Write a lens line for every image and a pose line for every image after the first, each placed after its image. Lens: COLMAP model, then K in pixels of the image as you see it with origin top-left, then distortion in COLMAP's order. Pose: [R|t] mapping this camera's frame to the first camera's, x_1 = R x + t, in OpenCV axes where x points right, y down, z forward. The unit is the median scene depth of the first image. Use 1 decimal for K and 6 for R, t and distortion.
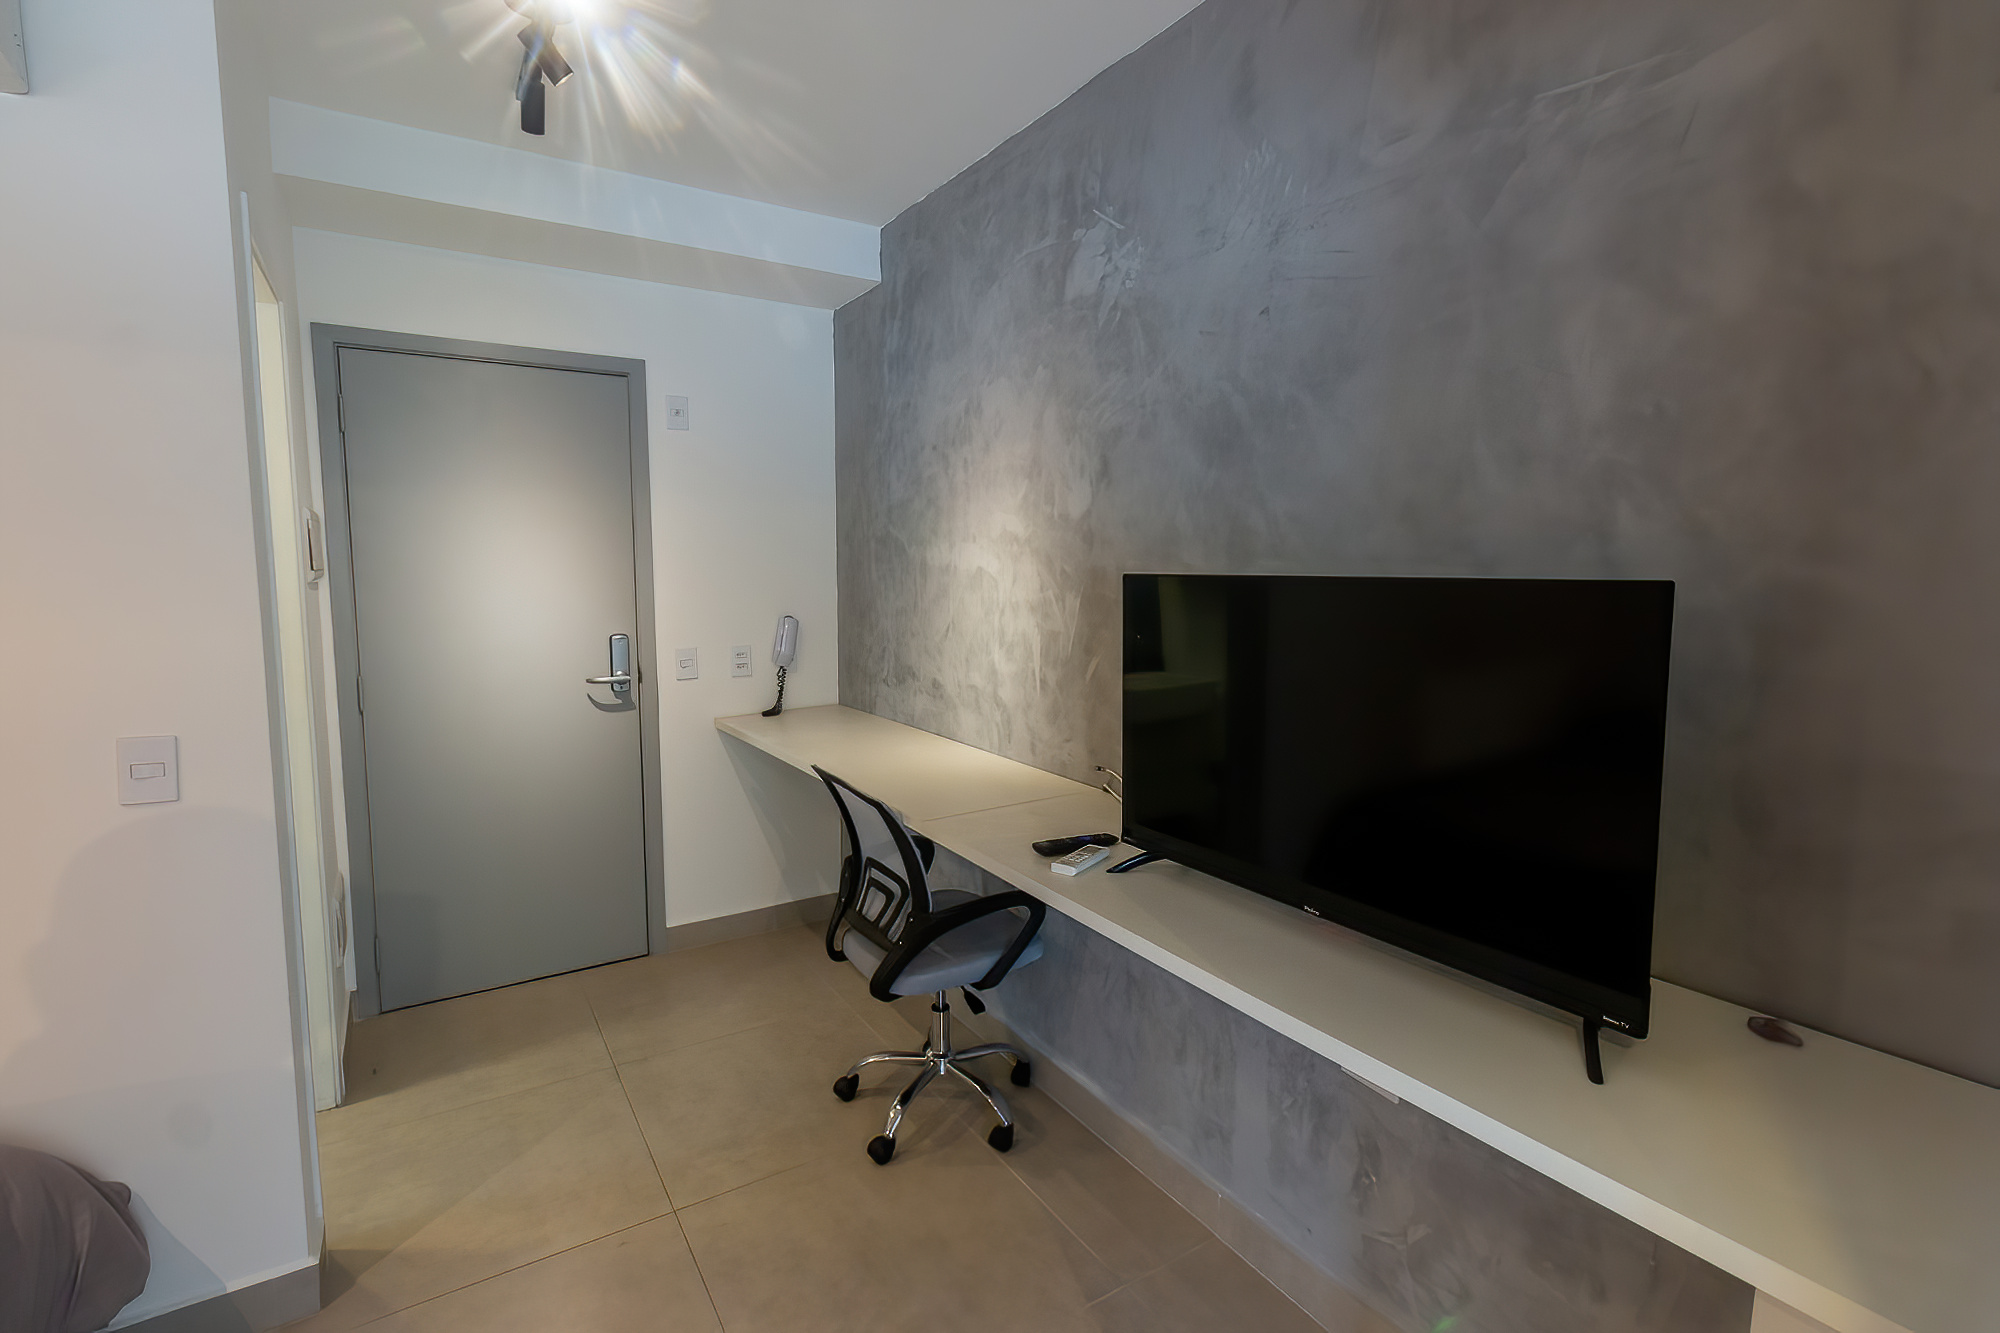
lens RADIAL K [[933.1, 0, 1007.8], [0, 933.1, 658.4], [0, 0, 1]] dist [0.002138, 0.002641]
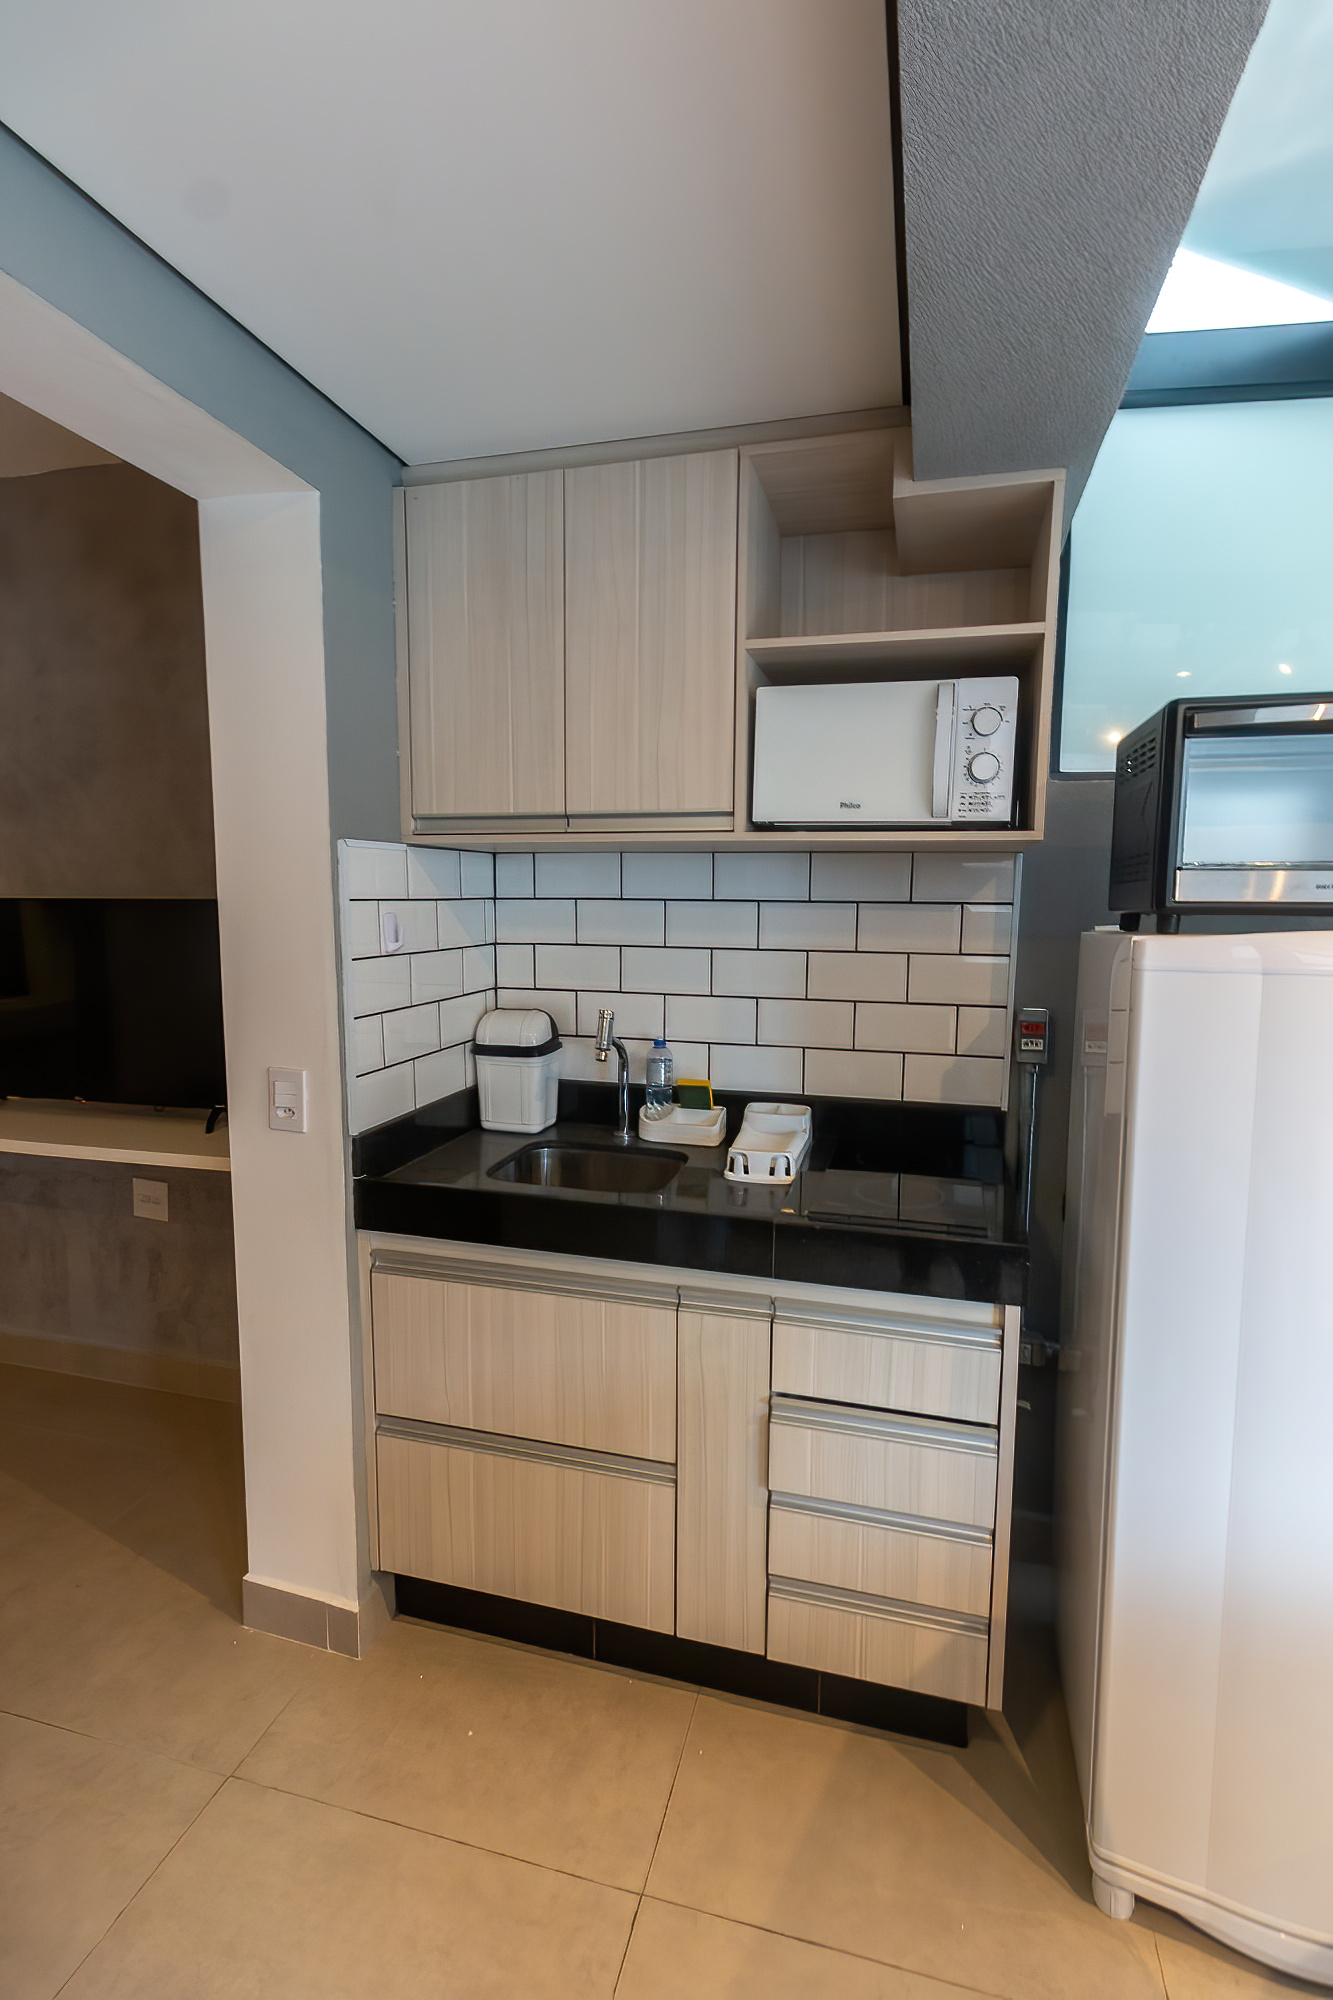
lens RADIAL K [[933.1, 0, 660.8], [0, 933.1, 1003.4], [0, 0, 1]] dist [0.002138, 0.002641]
pose [[0.745181, -0.069241, 0.663258, 0.000309], [0.064890, 0.997404, 0.031220, 0.066116], [-0.663698, 0.019775, 0.747739, -0.534697]]
